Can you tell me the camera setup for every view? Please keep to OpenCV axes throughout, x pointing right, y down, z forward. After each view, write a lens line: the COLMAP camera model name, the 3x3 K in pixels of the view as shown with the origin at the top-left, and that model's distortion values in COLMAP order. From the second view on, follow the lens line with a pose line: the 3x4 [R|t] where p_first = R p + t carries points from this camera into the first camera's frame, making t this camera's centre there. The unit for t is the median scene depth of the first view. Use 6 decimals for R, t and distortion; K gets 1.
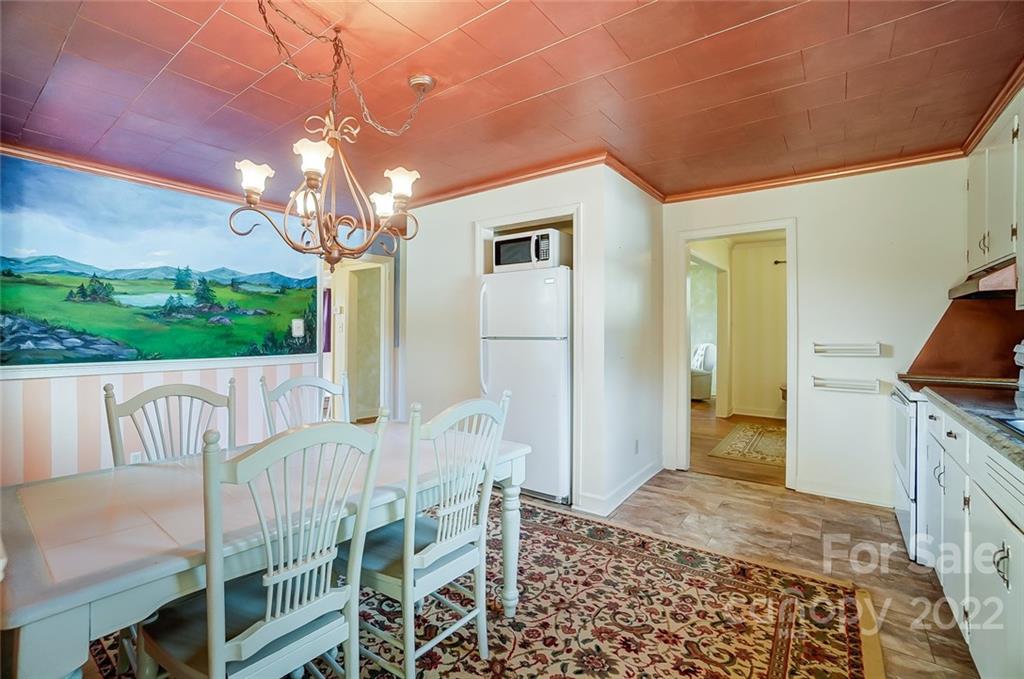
lens RADIAL K [[452.7, 0, 513.6], [0, 452.7, 330.6], [0, 0, 1]] dist [-0.064552, 0.022730]
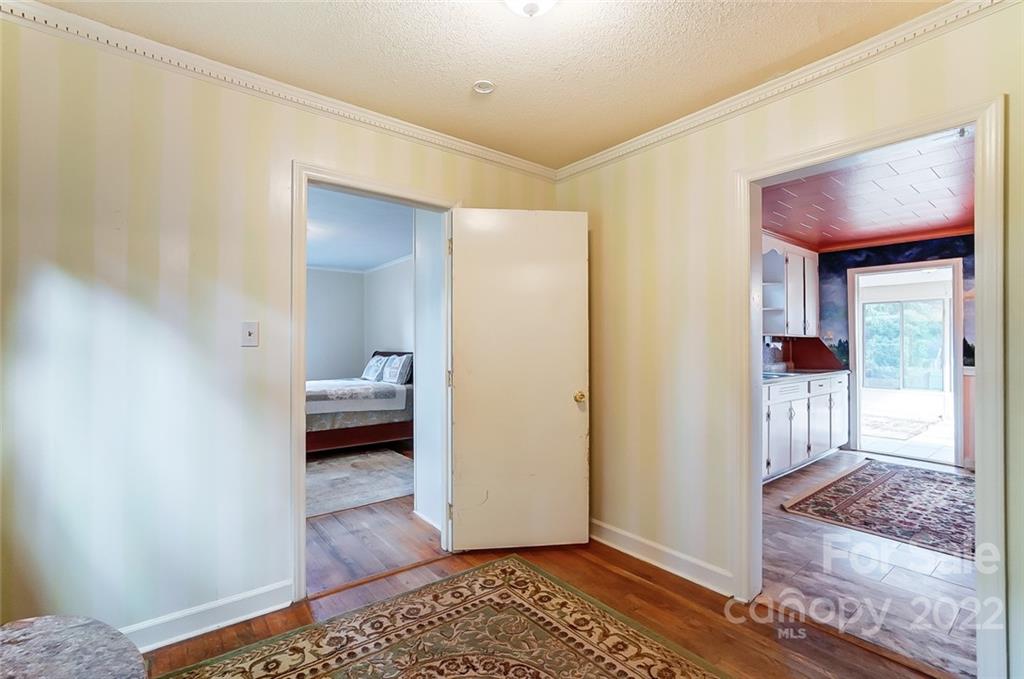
lens RADIAL K [[458.6, 0, 508.8], [0, 458.6, 338.3], [0, 0, 1]] dist [-0.021904, 0.010272]
pose [[-0.963963, -0.000085, 0.266035, 1.231913], [-0.003592, 0.999913, -0.012695, -0.004262], [-0.266011, -0.013193, -0.963880, 2.691155]]
